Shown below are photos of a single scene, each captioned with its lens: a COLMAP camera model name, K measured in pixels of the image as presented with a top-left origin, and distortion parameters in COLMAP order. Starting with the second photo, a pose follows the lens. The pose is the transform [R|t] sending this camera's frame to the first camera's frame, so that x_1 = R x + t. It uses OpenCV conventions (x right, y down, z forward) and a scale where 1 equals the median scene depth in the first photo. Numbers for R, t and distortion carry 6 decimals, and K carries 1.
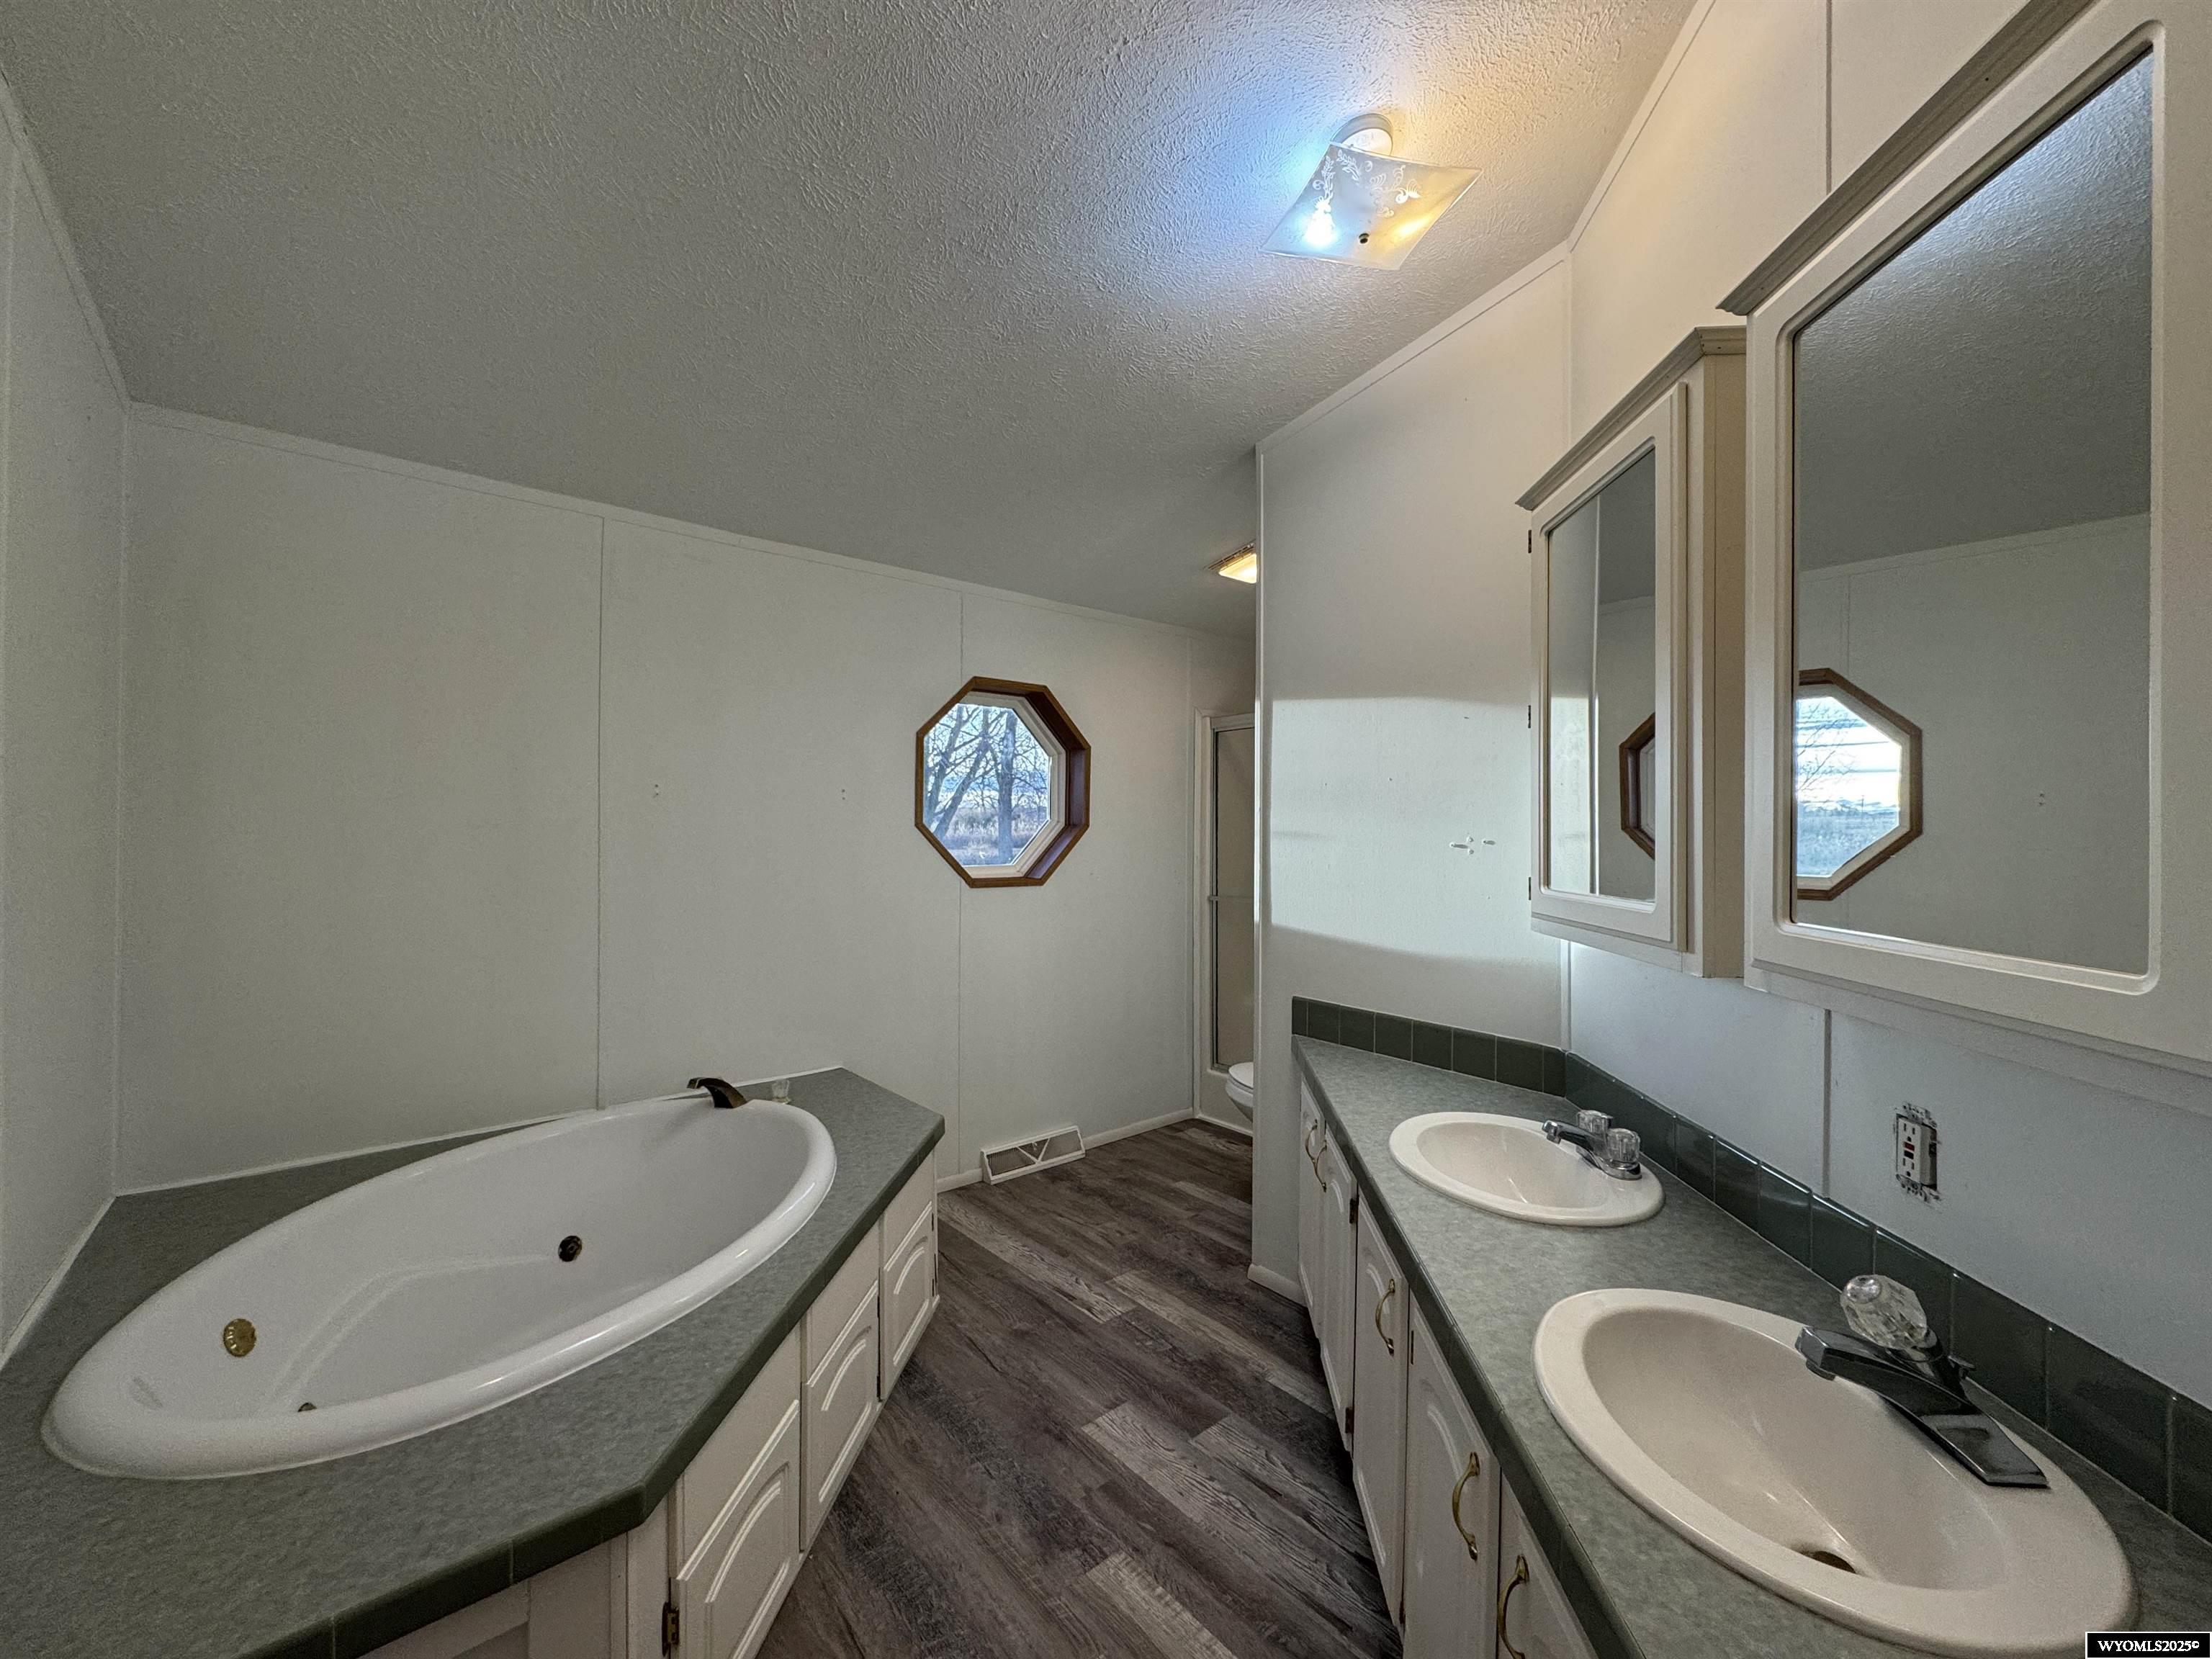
lens RADIAL K [[871.3, 0, 1106.0], [0, 871.3, 829.5], [0, 0, 1]] dist [-0.007334, 0.000101]
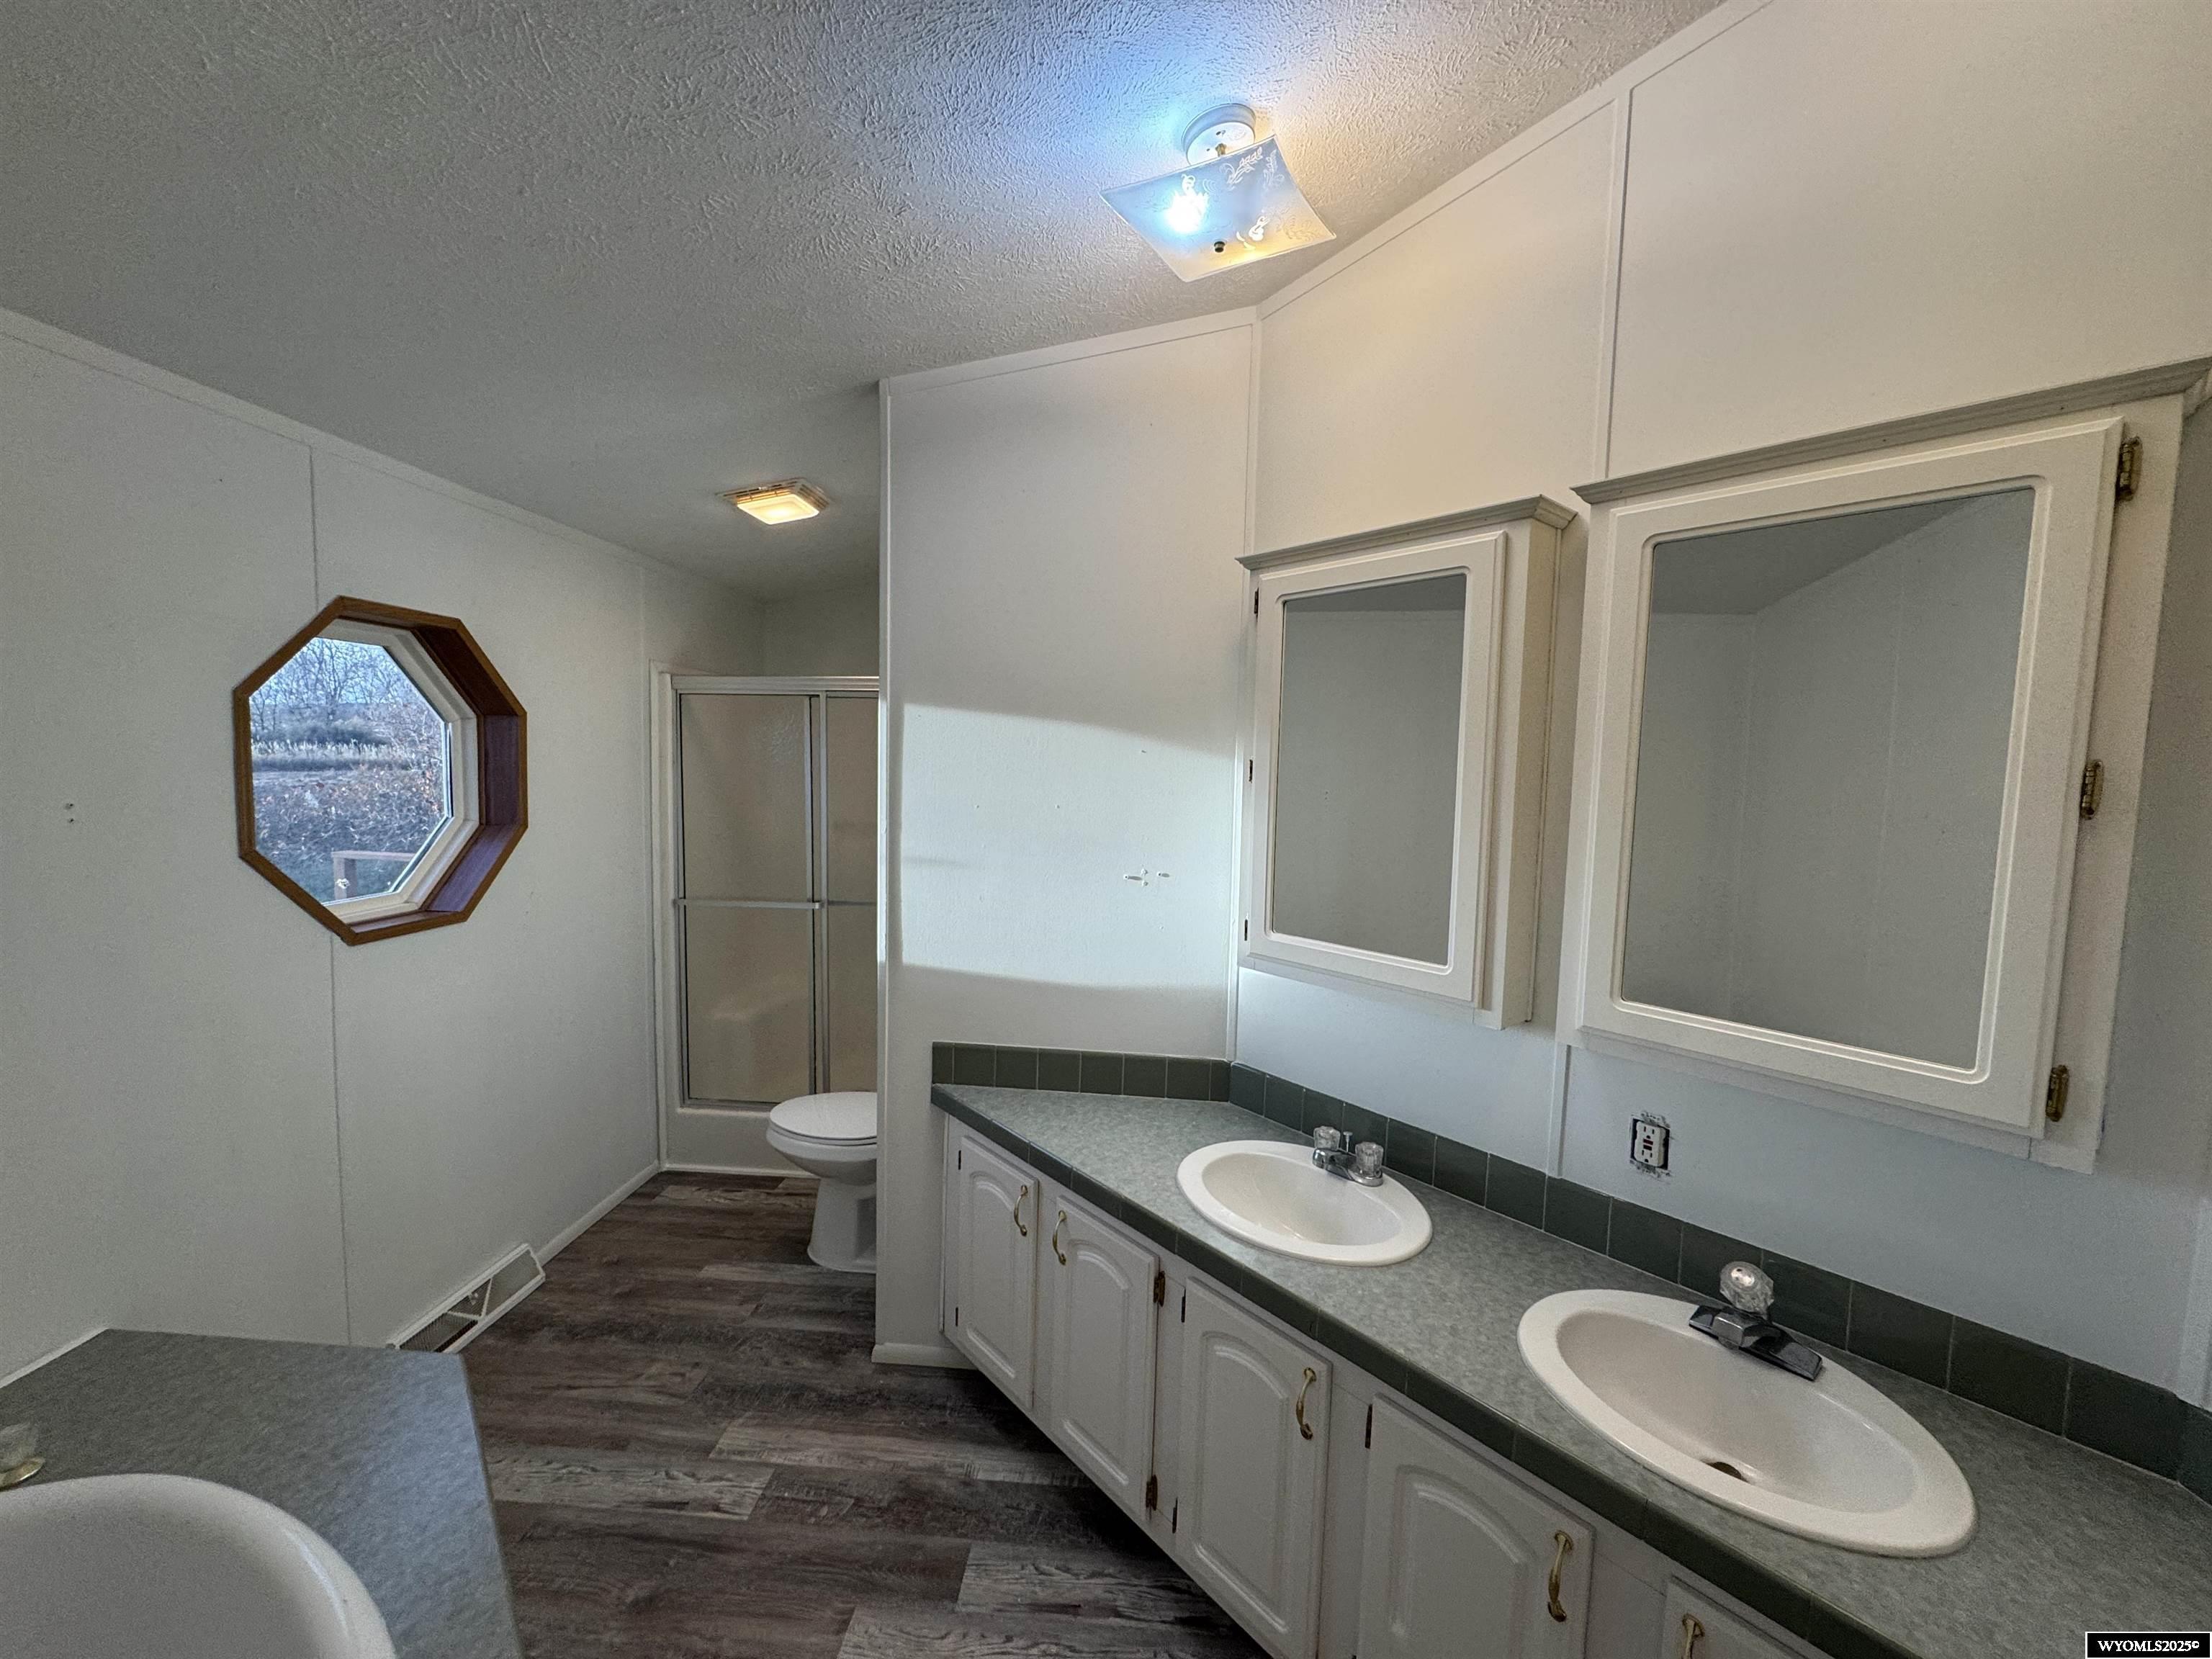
lens RADIAL K [[871.3, 0, 1106.0], [0, 871.3, 829.5], [0, 0, 1]] dist [-0.007334, 0.000101]
pose [[0.702242, -0.042742, 0.710654, -0.283504], [-0.020053, 0.996613, 0.079756, -0.099428], [-0.711656, -0.070259, 0.699006, 0.268634]]
